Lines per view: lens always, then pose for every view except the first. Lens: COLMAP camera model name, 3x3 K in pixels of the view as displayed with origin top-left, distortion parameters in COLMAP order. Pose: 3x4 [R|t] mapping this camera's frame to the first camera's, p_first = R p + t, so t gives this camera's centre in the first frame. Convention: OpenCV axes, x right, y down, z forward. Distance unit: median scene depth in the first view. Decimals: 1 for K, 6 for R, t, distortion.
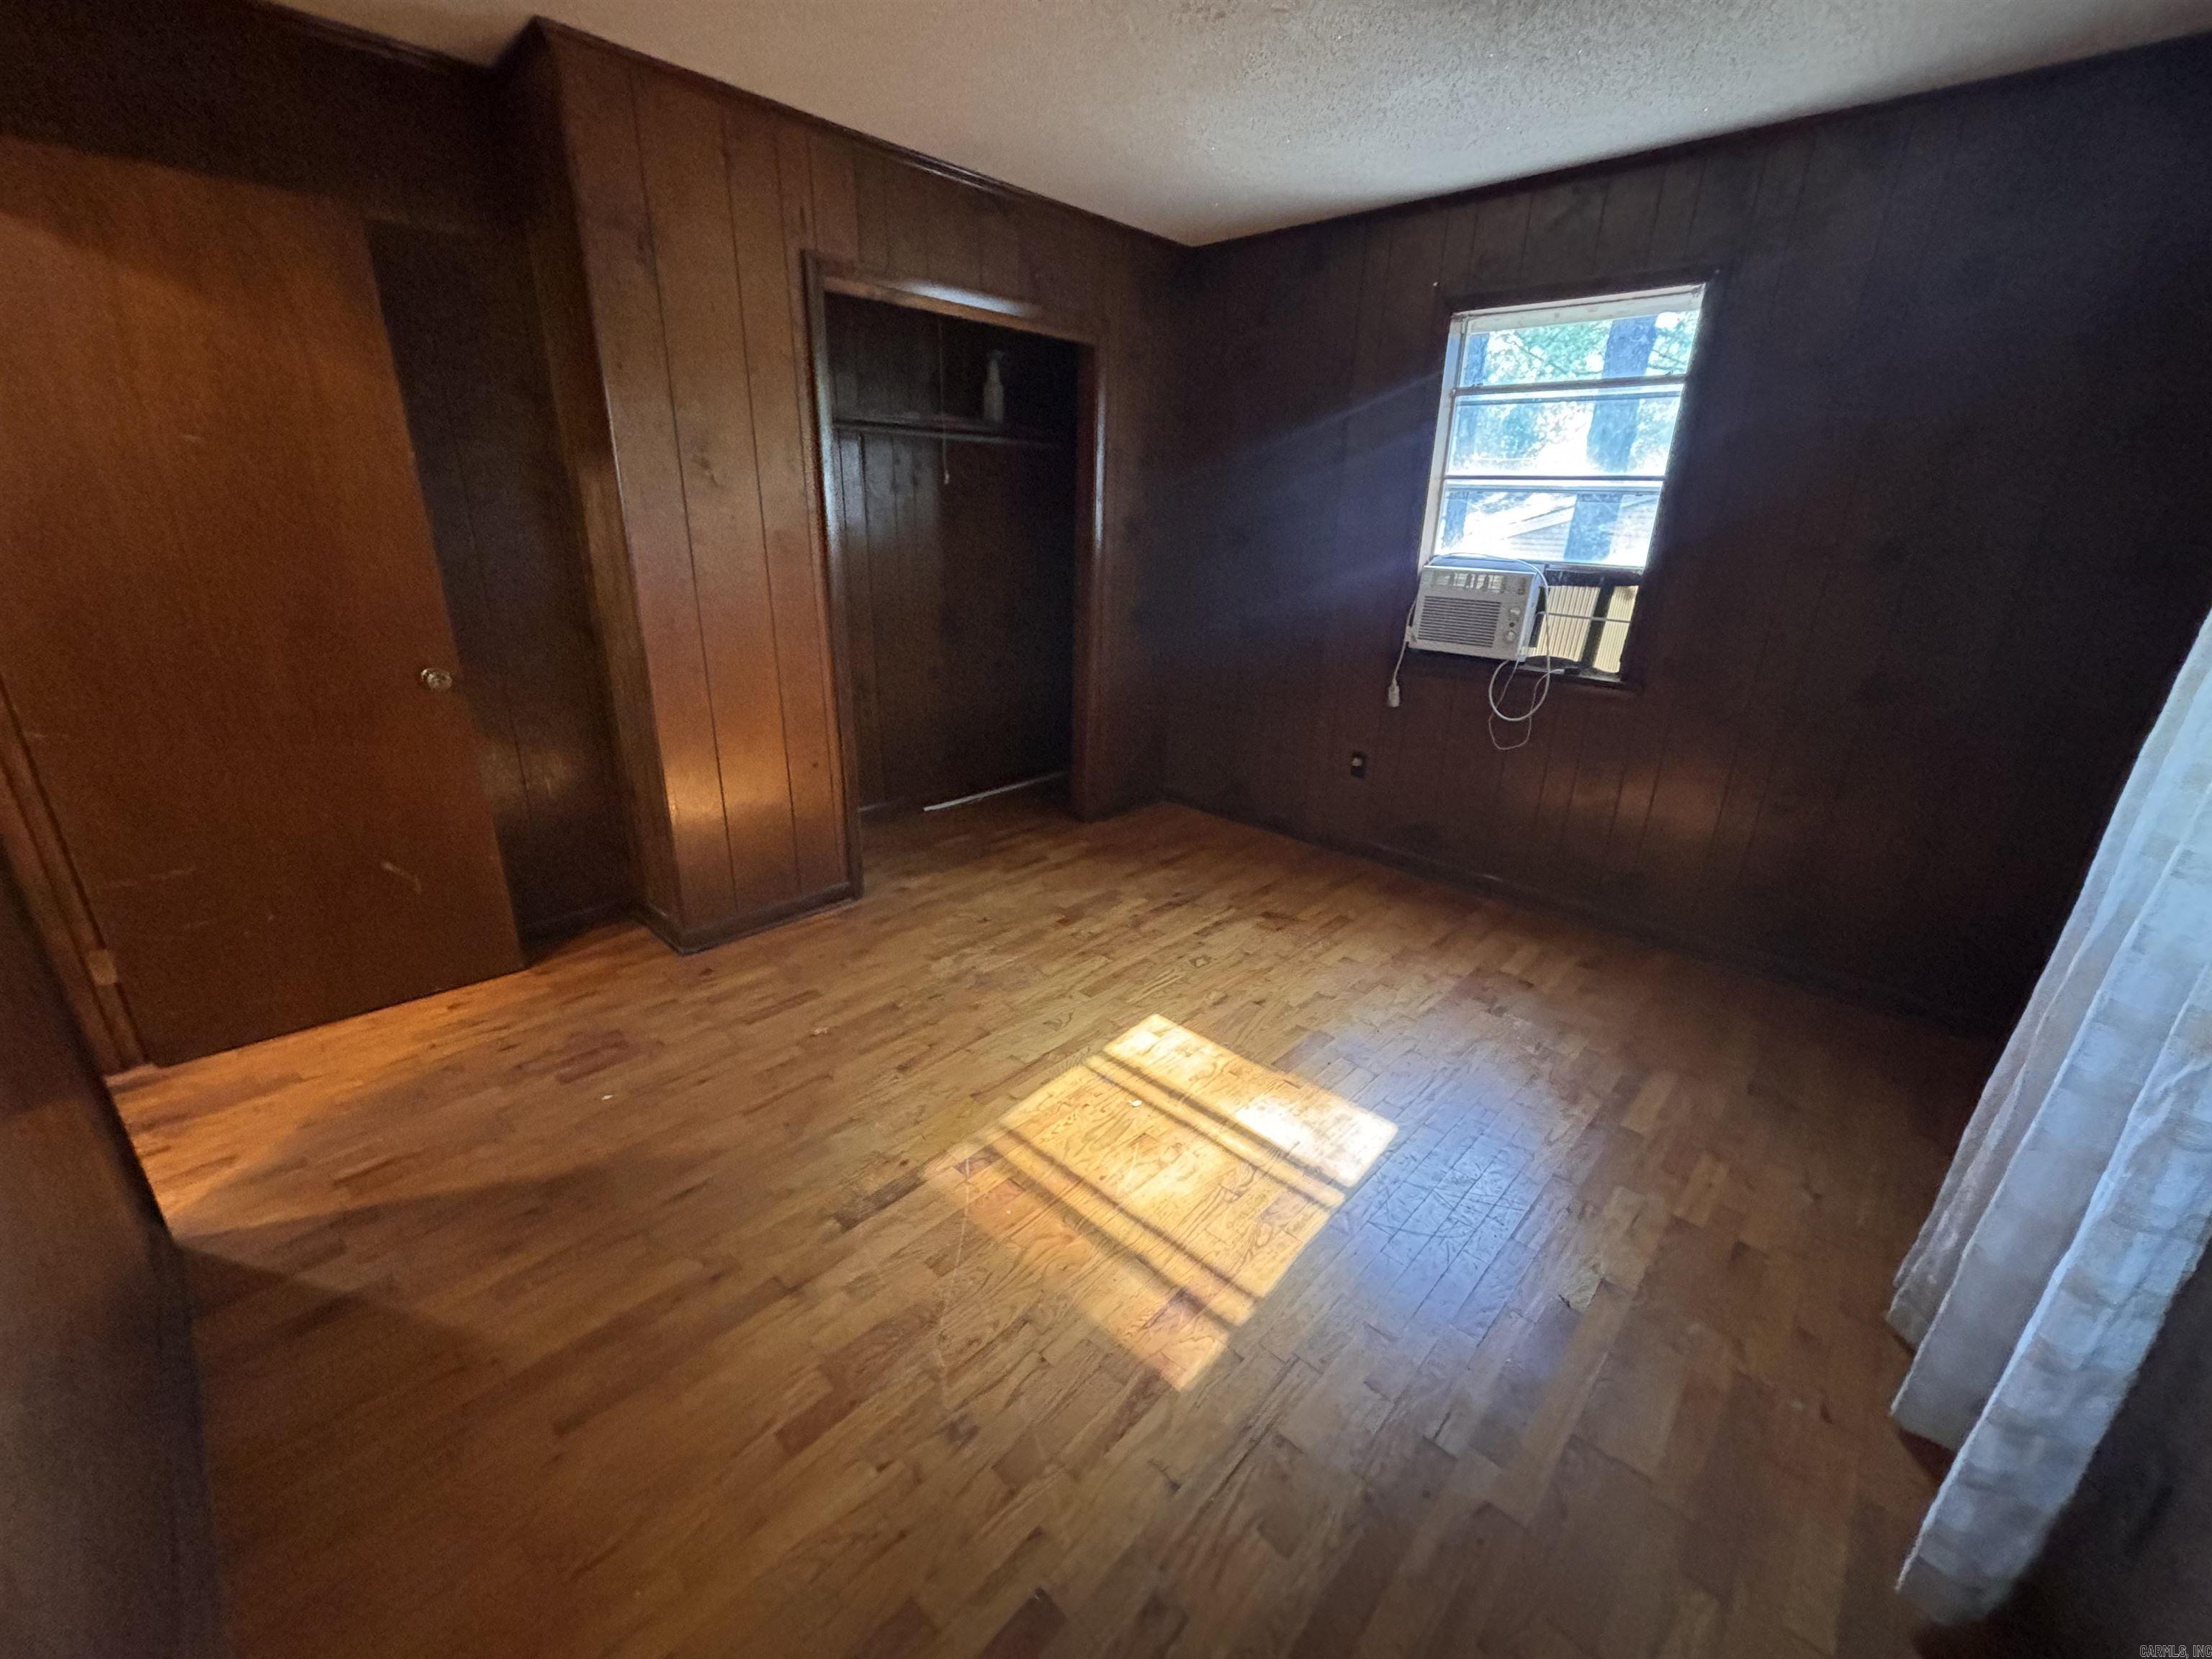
lens RADIAL K [[886.5, 0, 1105.9], [0, 886.5, 829.9], [0, 0, 1]] dist [0.000601, 0.000182]
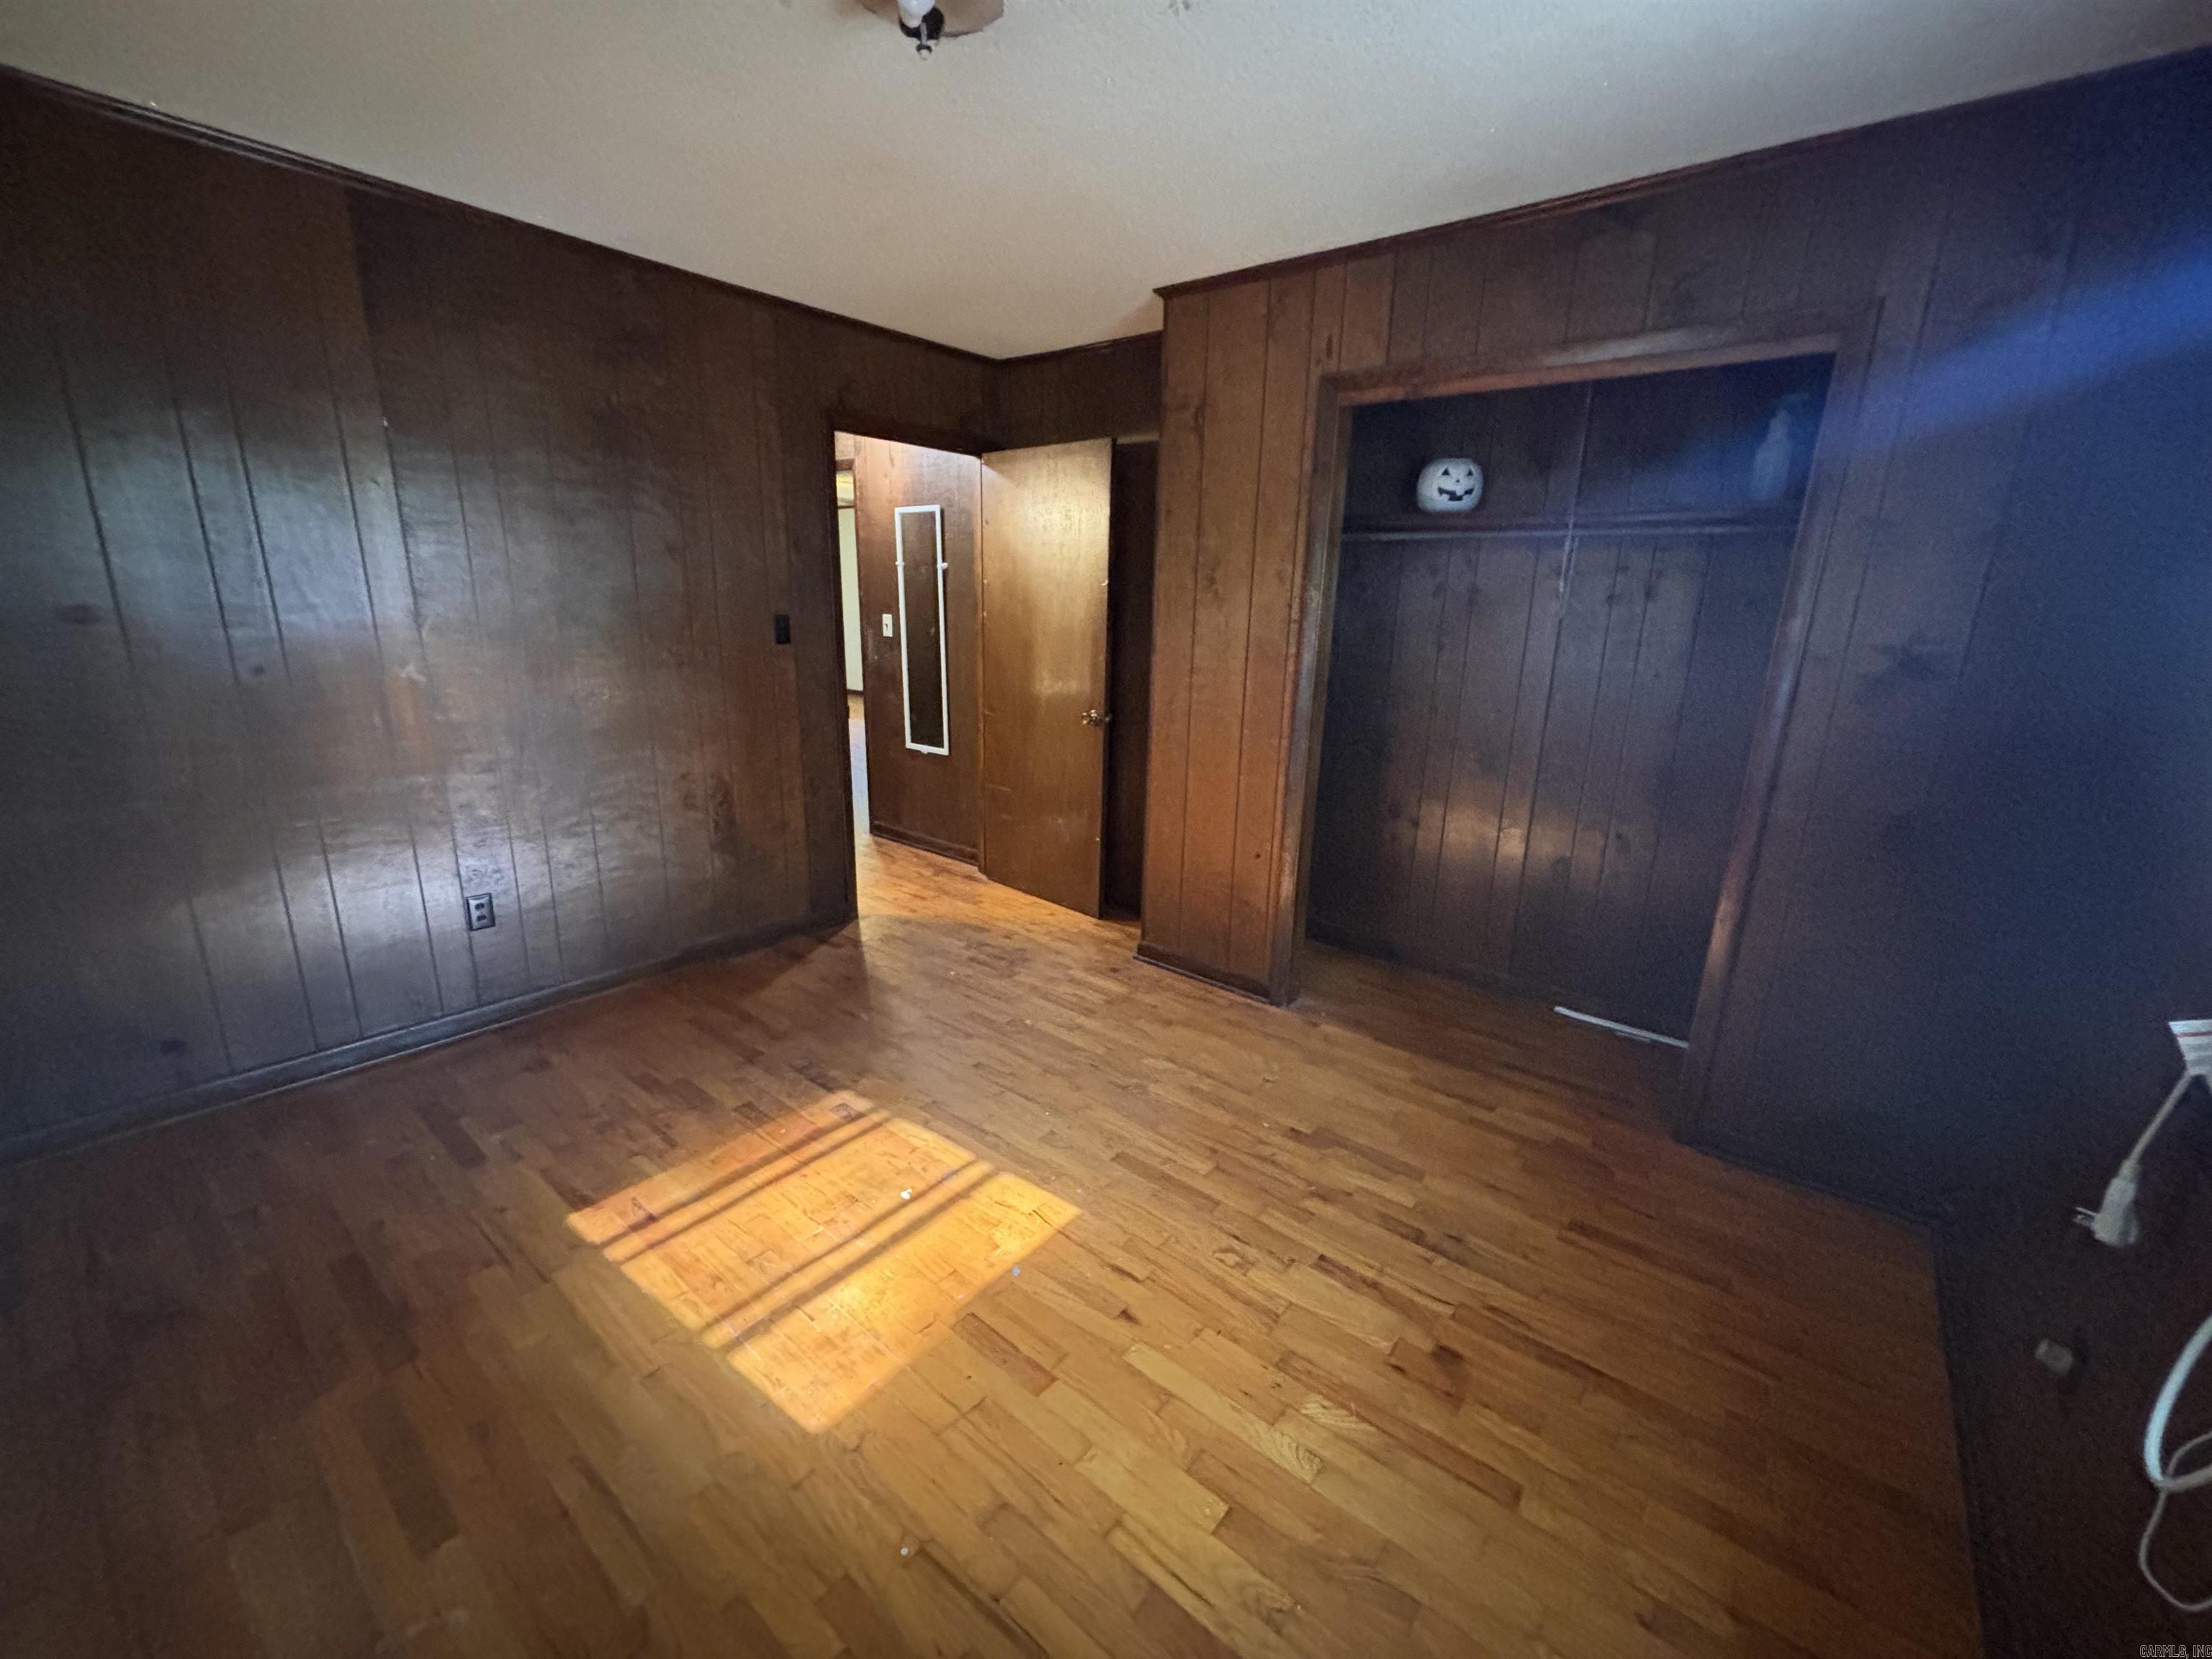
lens RADIAL K [[886.5, 0, 1107.6], [0, 886.5, 830.4], [0, 0, 1]] dist [0.000601, 0.000182]
pose [[0.075640, 0.238472, -0.968199, 0.748189], [-0.362792, 0.911015, 0.196045, -0.274808], [0.928795, 0.336427, 0.155425, 0.758120]]
